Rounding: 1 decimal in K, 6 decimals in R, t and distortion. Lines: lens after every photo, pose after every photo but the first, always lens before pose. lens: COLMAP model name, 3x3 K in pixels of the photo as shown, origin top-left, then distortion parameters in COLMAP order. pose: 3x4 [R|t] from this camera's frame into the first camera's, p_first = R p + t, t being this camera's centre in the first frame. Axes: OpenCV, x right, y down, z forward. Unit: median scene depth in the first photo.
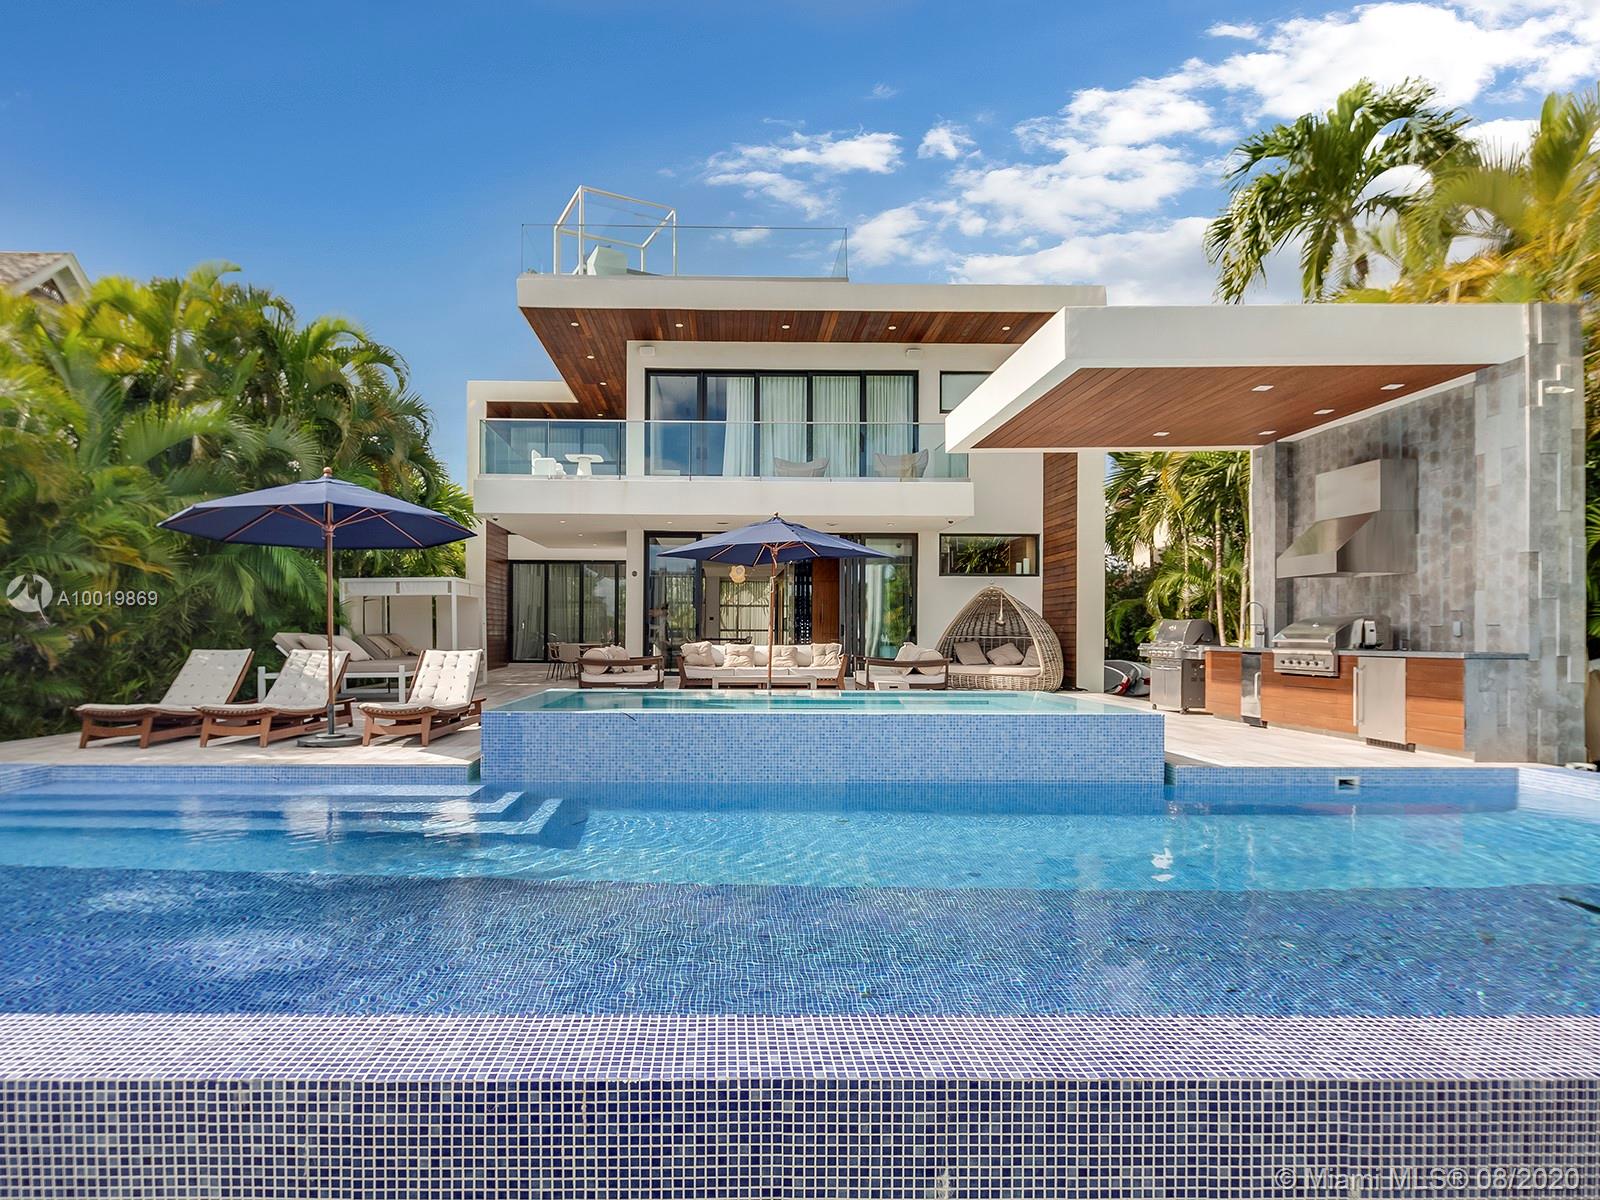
lens RADIAL K [[866.1, 0, 719.1], [0, 866.1, 627.6], [0, 0, 1]] dist [0.001949, -0.005073]
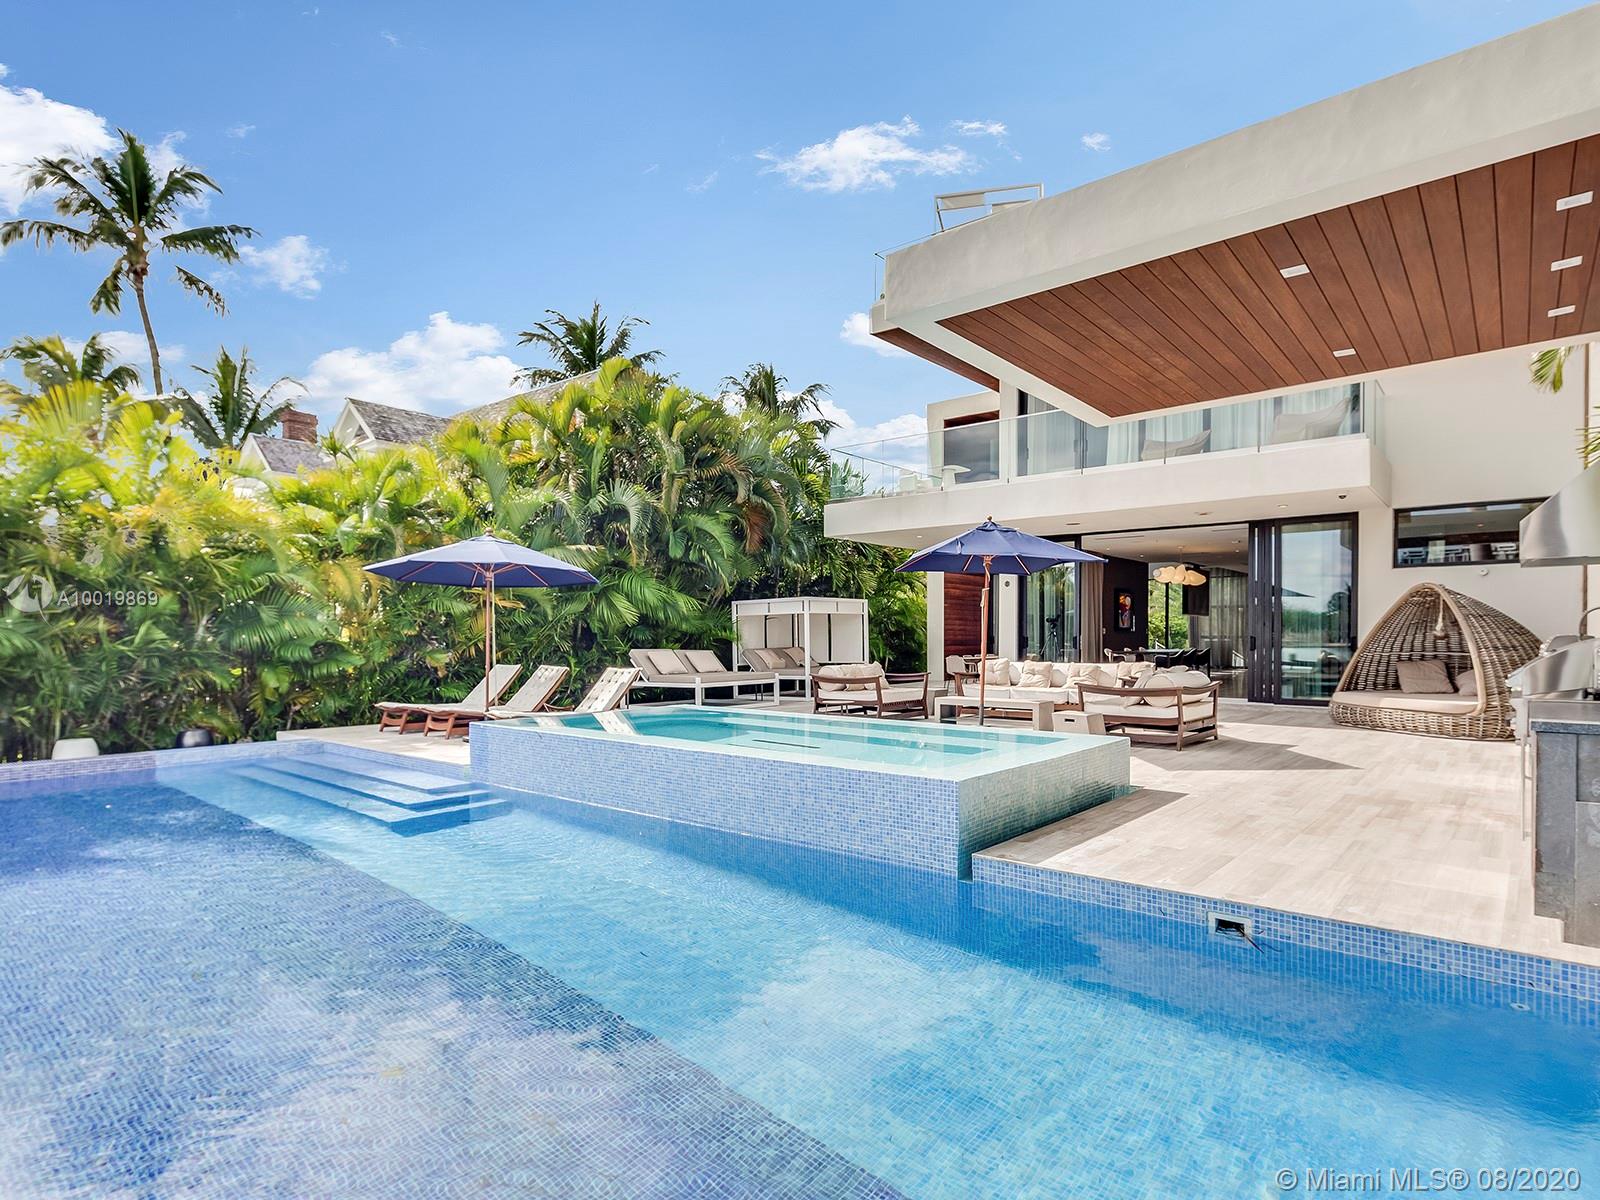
lens RADIAL K [[873.3, 0, 855.7], [0, 873.3, 634.9], [0, 0, 1]] dist [0.009906, -0.006211]
pose [[0.777321, -0.003818, -0.629093, 0.617557], [0.009196, 0.999944, 0.005294, -0.020599], [0.629037, -0.009900, 0.777312, 0.245732]]
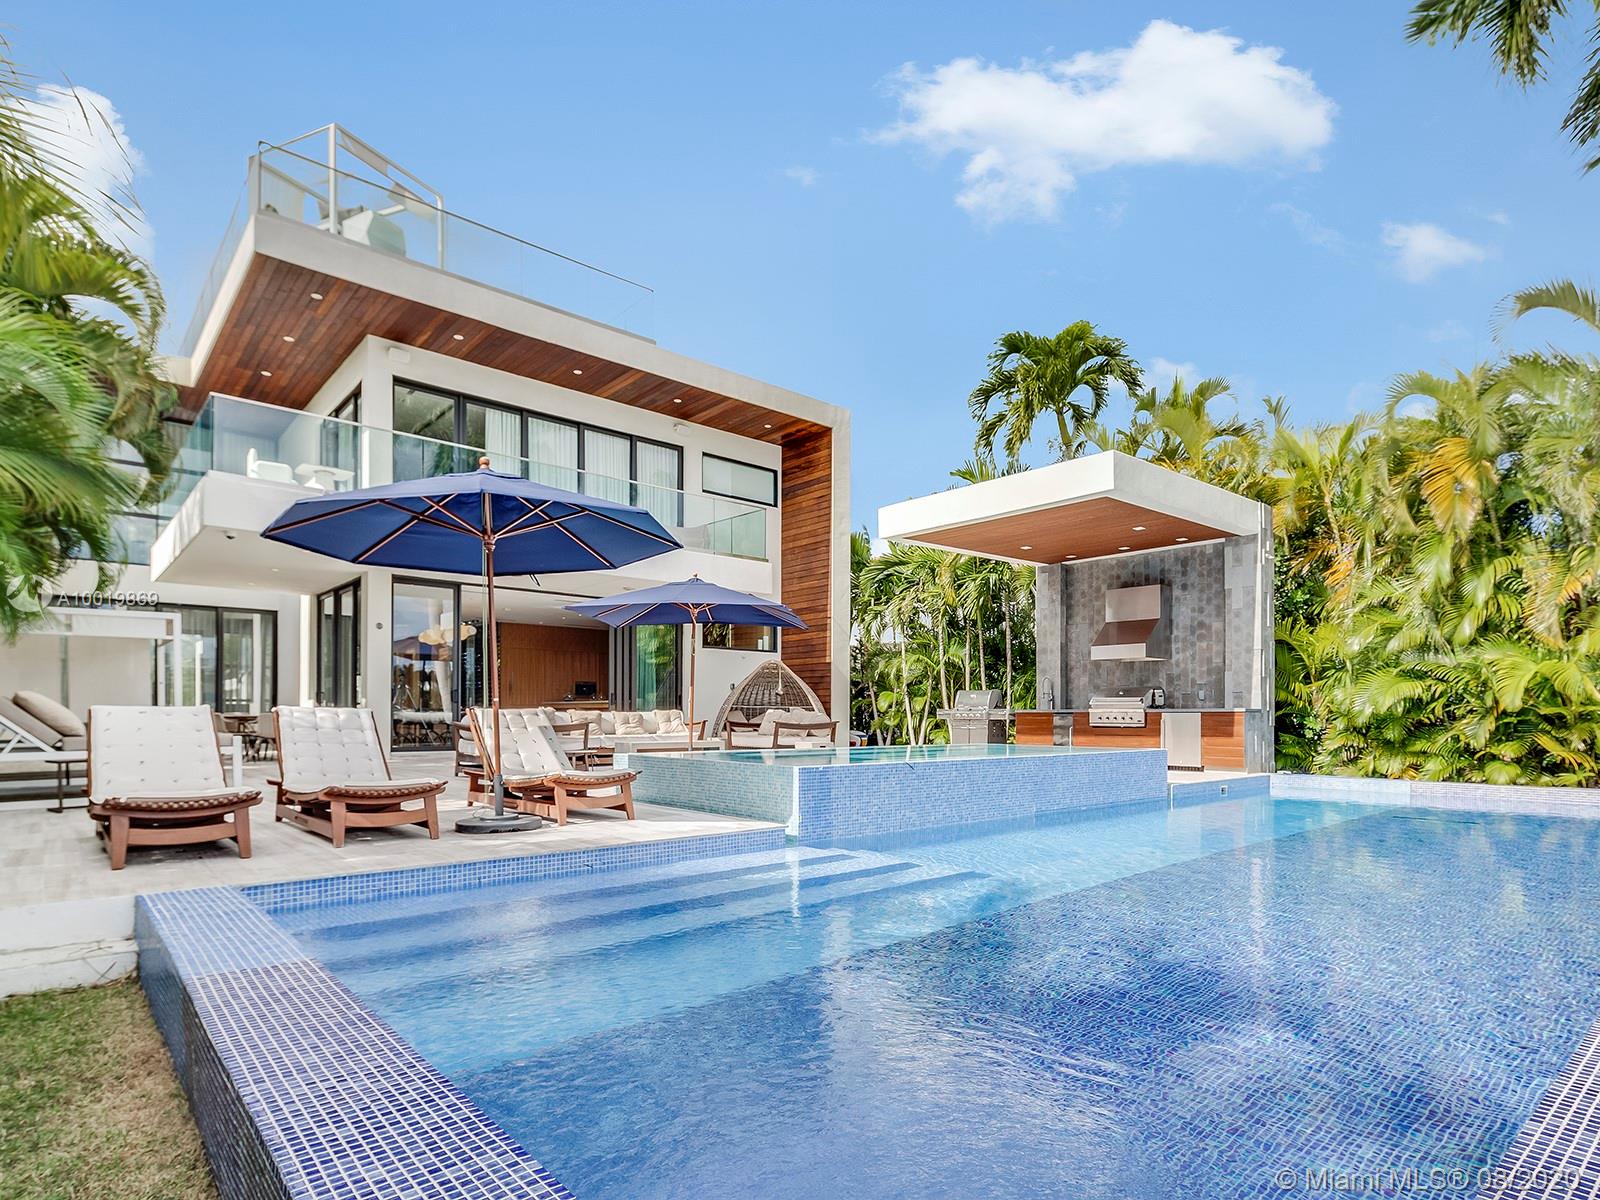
lens RADIAL K [[873.3, 0, 841.3], [0, 873.3, 707.1], [0, 0, 1]] dist [0.009906, -0.006211]
pose [[0.738011, 0.003695, 0.674779, -0.542153], [-0.003328, 0.999993, -0.001836, 0.020909], [-0.674781, -0.000891, 0.738018, 0.184407]]
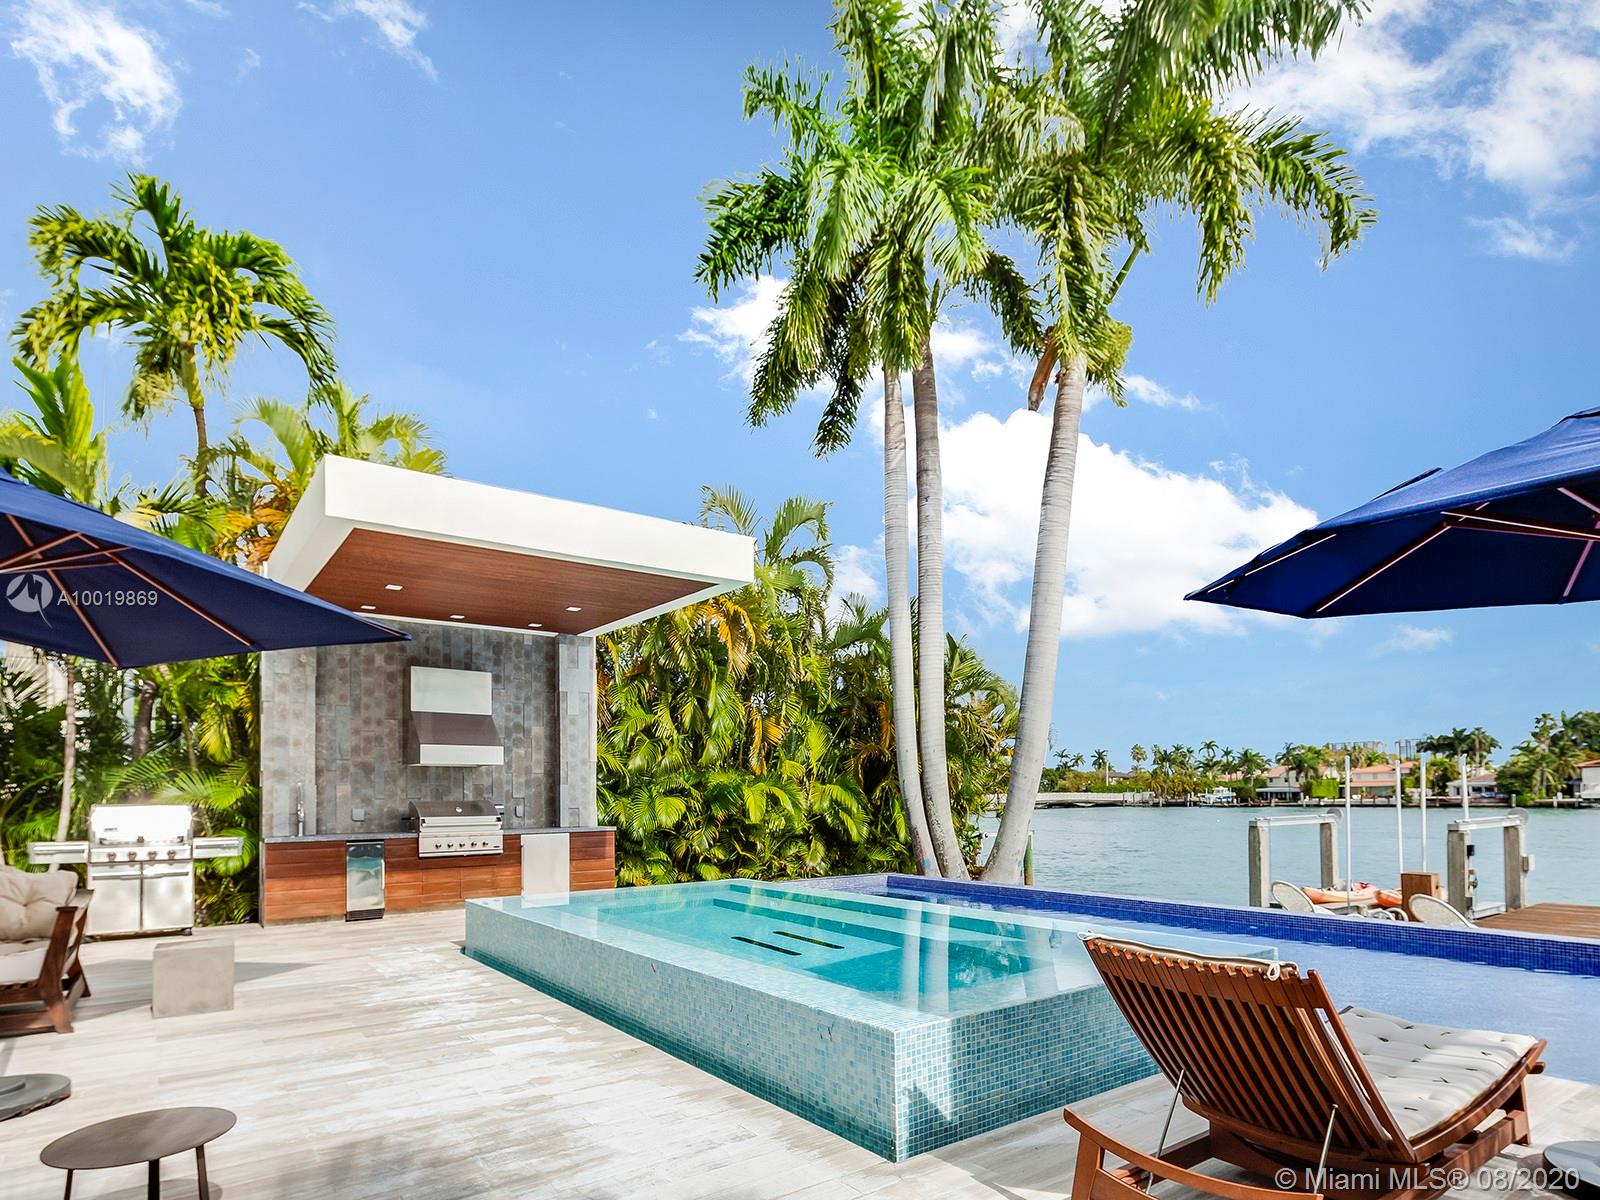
lens RADIAL K [[873.3, 0, 774.3], [0, 873.3, 771.7], [0, 0, 1]] dist [0.009906, -0.006211]
pose [[-0.580924, 0.019766, 0.813718, -0.363195], [0.000712, 0.999717, -0.023776, -0.020132], [-0.813957, -0.013233, -0.580774, 1.078763]]
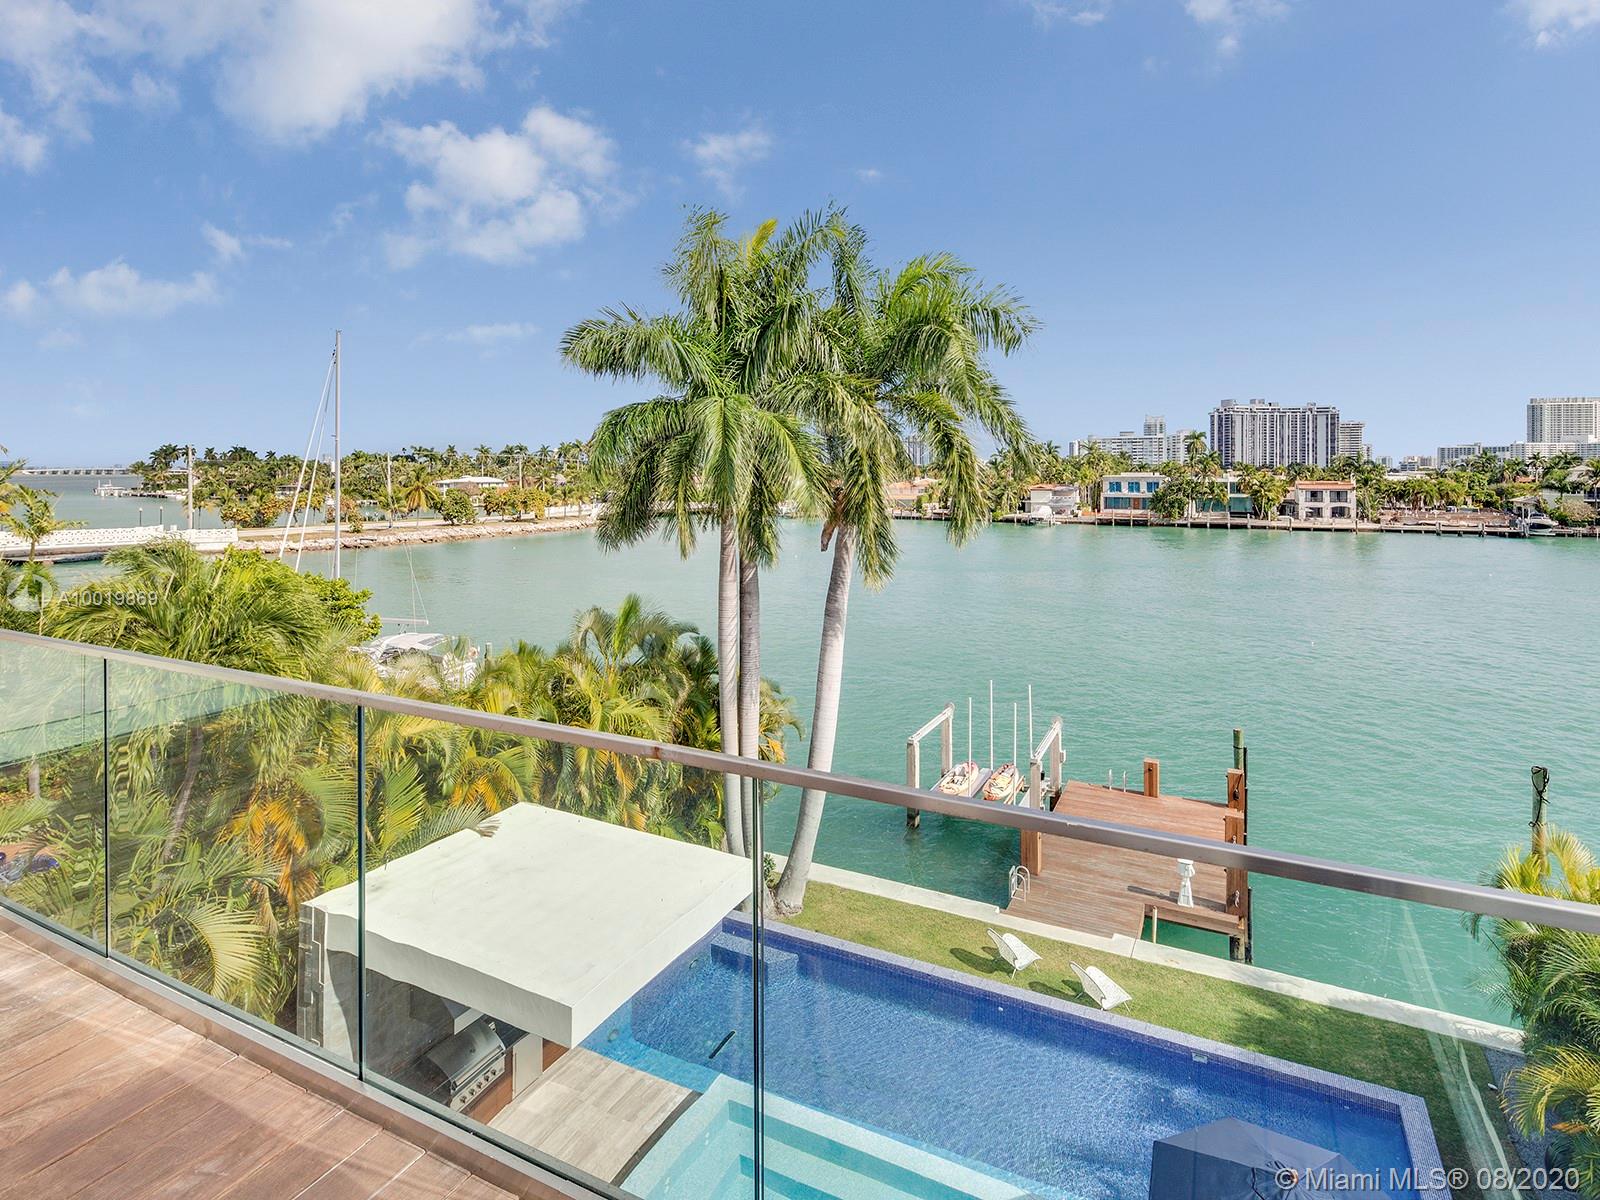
lens RADIAL K [[873.3, 0, 781.3], [0, 873.3, 480.0], [0, 0, 1]] dist [0.009906, -0.006211]
pose [[-0.889338, 0.000103, 0.457251, -0.276038], [0.000928, 0.999998, 0.001580, -0.720265], [-0.457250, 0.001829, -0.889336, 1.622822]]
